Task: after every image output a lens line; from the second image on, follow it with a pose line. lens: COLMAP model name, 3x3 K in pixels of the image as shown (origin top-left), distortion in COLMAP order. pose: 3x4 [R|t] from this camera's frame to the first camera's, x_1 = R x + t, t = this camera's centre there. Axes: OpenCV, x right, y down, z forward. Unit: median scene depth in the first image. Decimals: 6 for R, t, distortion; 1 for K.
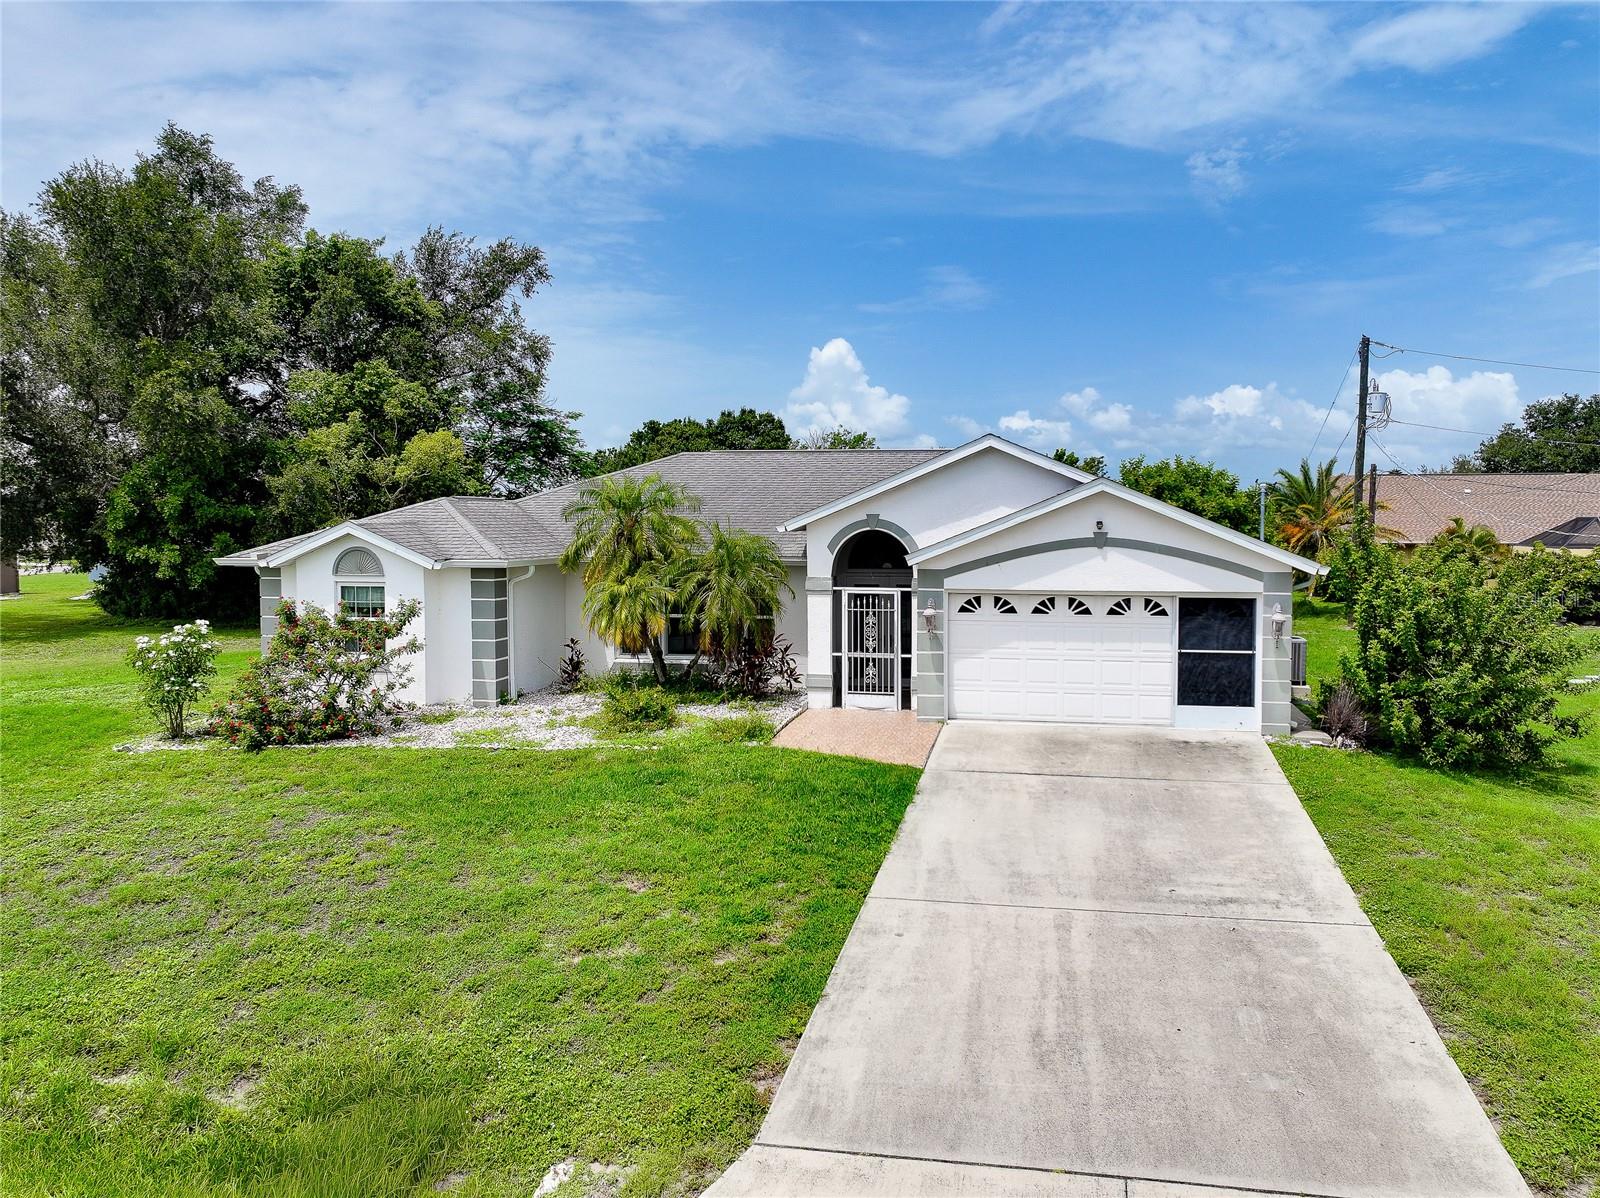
lens RADIAL K [[1172.5, 0, 894.0], [0, 1172.5, 580.4], [0, 0, 1]] dist [0.001936, 0.004161]
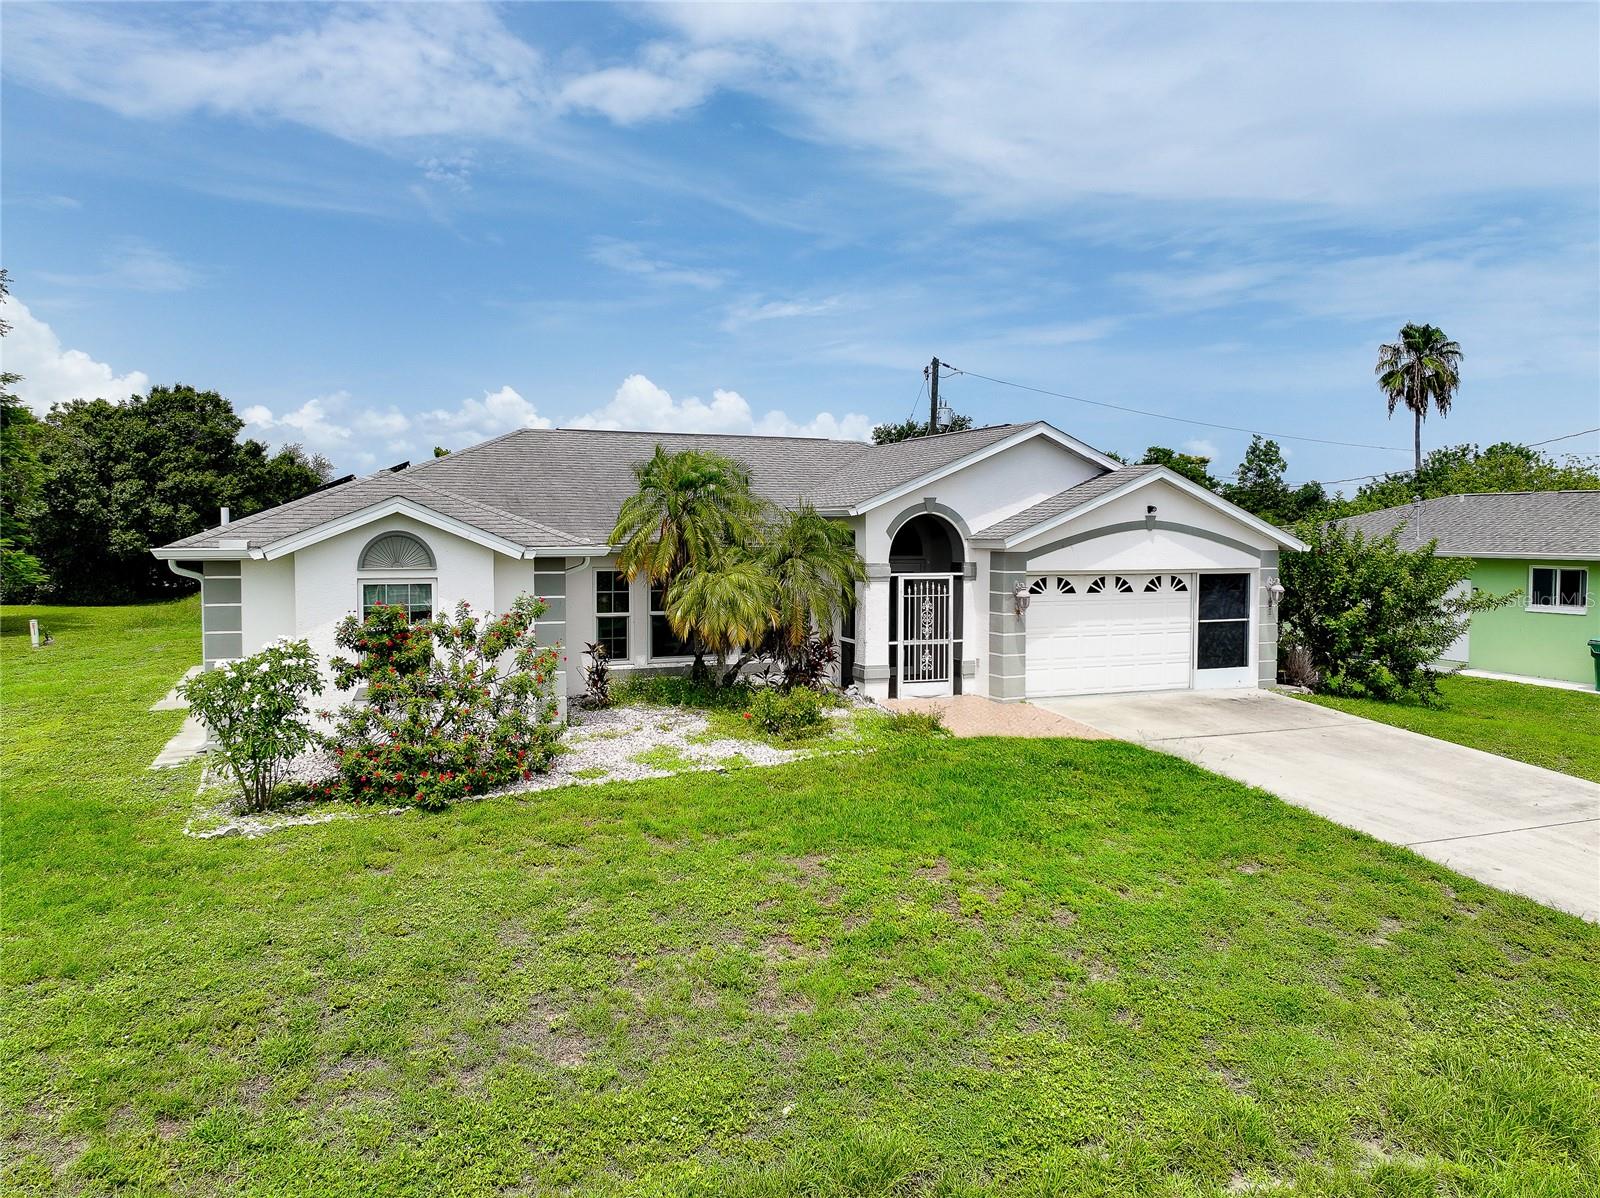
lens RADIAL K [[1144.2, 0, 814.7], [0, 1144.2, 595.7], [0, 0, 1]] dist [0.001909, 0.011202]
pose [[0.846910, -0.030247, 0.530875, -0.648144], [0.026507, 0.999541, 0.014663, 0.009272], [-0.531075, 0.001654, 0.847323, 0.257226]]
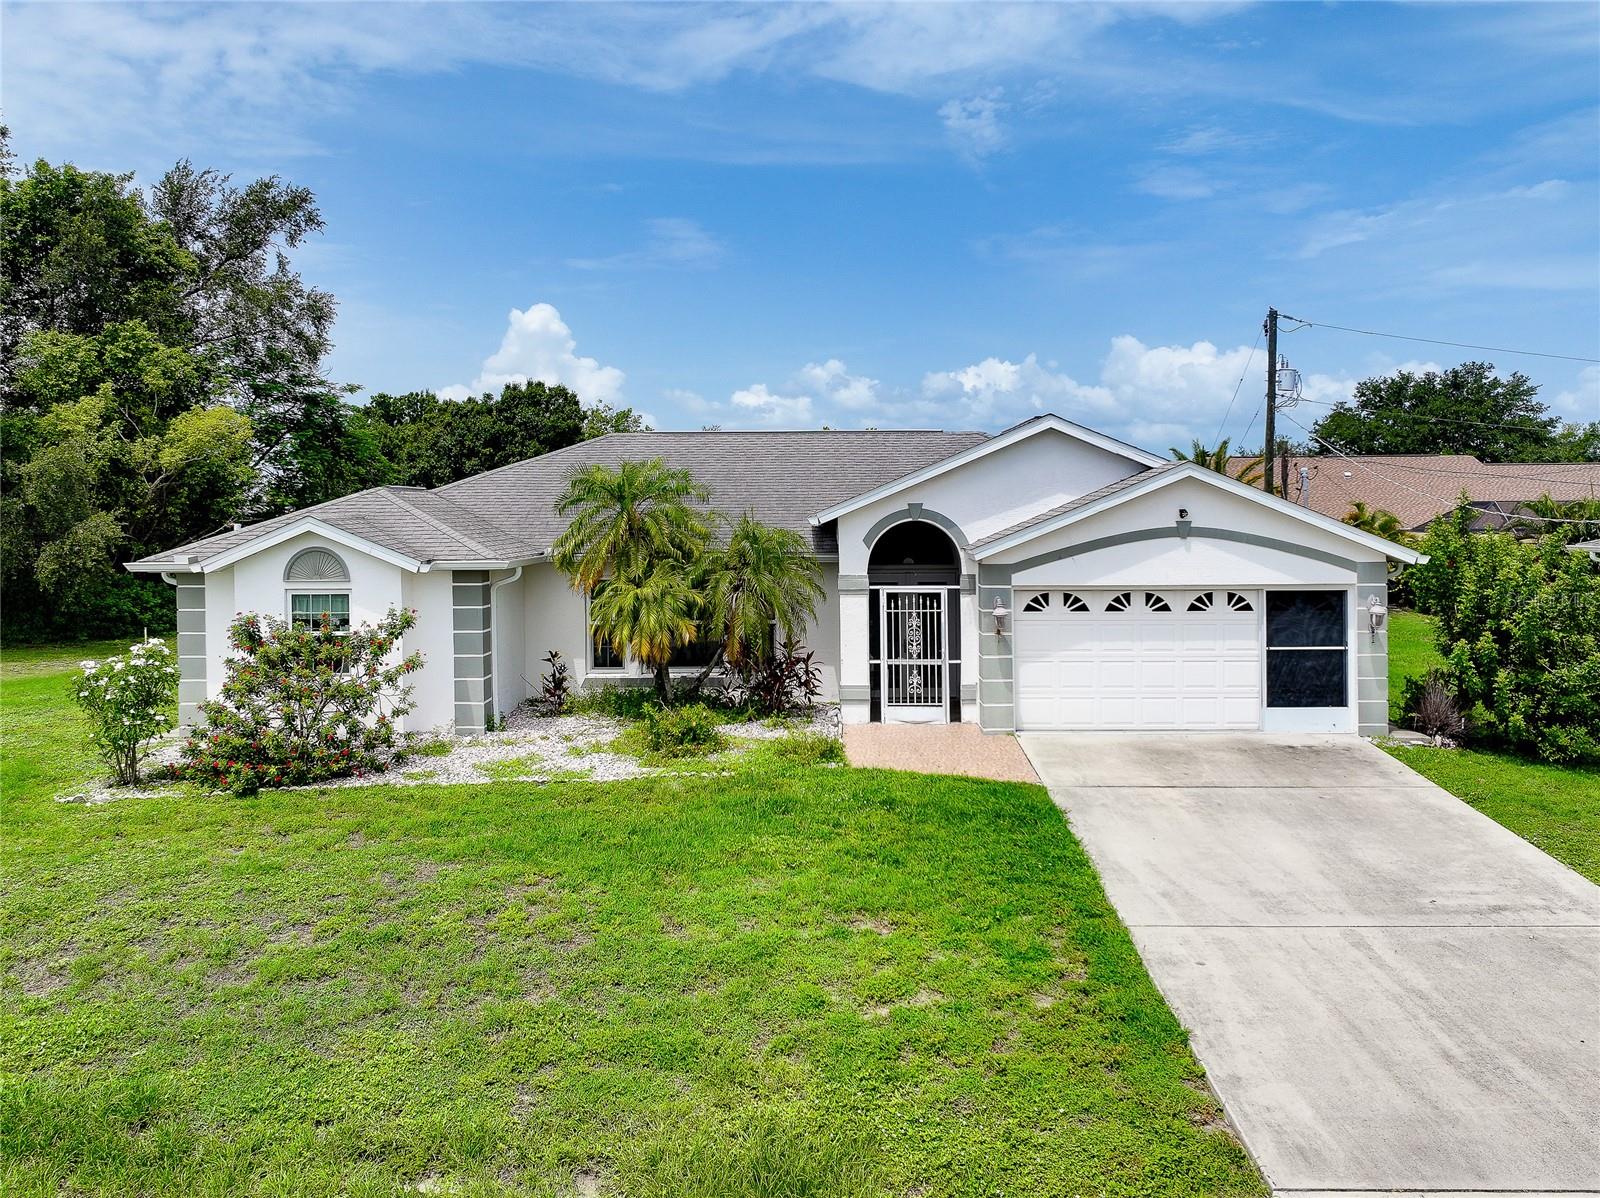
lens RADIAL K [[1357.3, 0, 815.5], [0, 1357.3, 527.8], [0, 0, 1]] dist [0.006795, -0.002458]
pose [[0.988434, -0.009963, 0.151327, -0.265491], [0.015760, 0.999185, -0.037157, -0.000553], [-0.150833, 0.039112, 0.987785, -0.005534]]
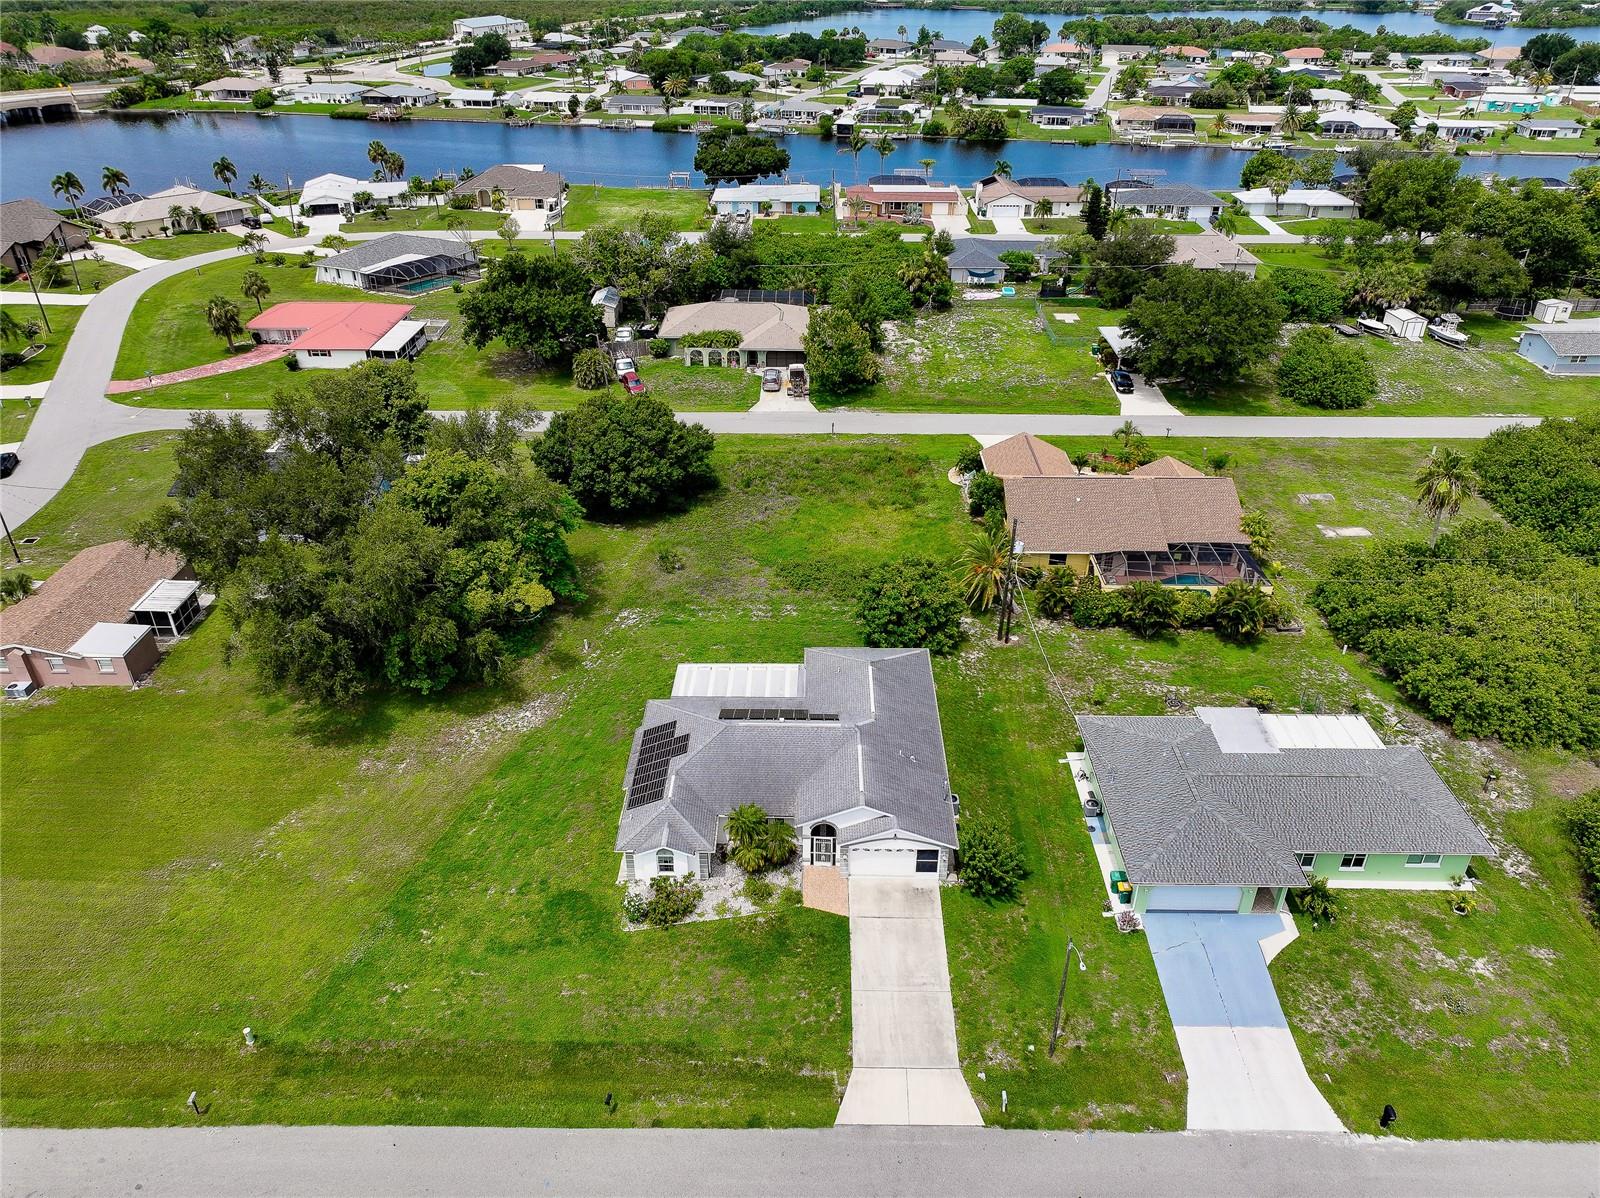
lens RADIAL K [[1154.6, 0, 820.5], [0, 1154.6, 597.5], [0, 0, 1]] dist [0.005948, -0.001170]
pose [[0.987091, -0.072079, 0.143021, -0.459174], [-0.003160, 0.884065, 0.467354, -2.176940], [-0.160127, -0.461773, 0.872425, -1.535132]]
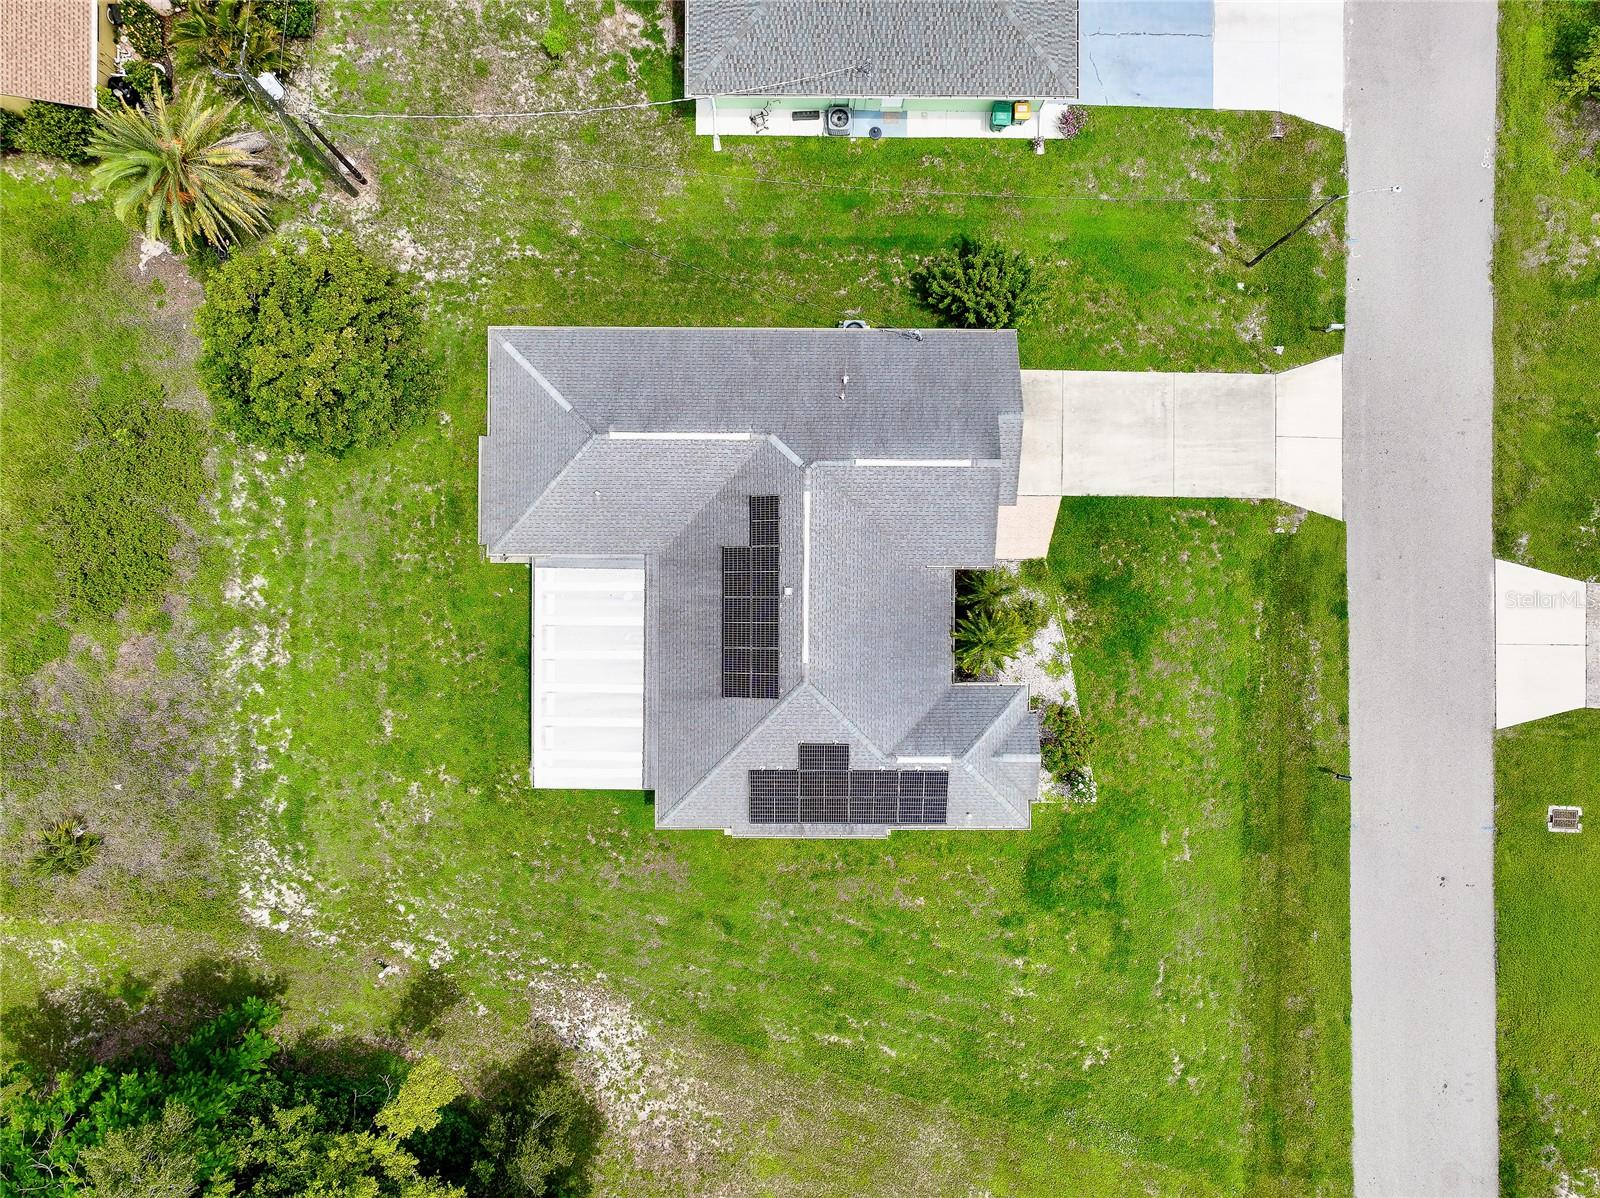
lens RADIAL K [[1148.8, 0, 831.6], [0, 1148.8, 569.3], [0, 0, 1]] dist [-0.002323, 0.014811]
pose [[-0.154586, -0.987849, 0.016048, -0.094323], [0.030773, 0.011421, 0.999461, -2.268802], [-0.987500, 0.154996, 0.028633, 1.306578]]
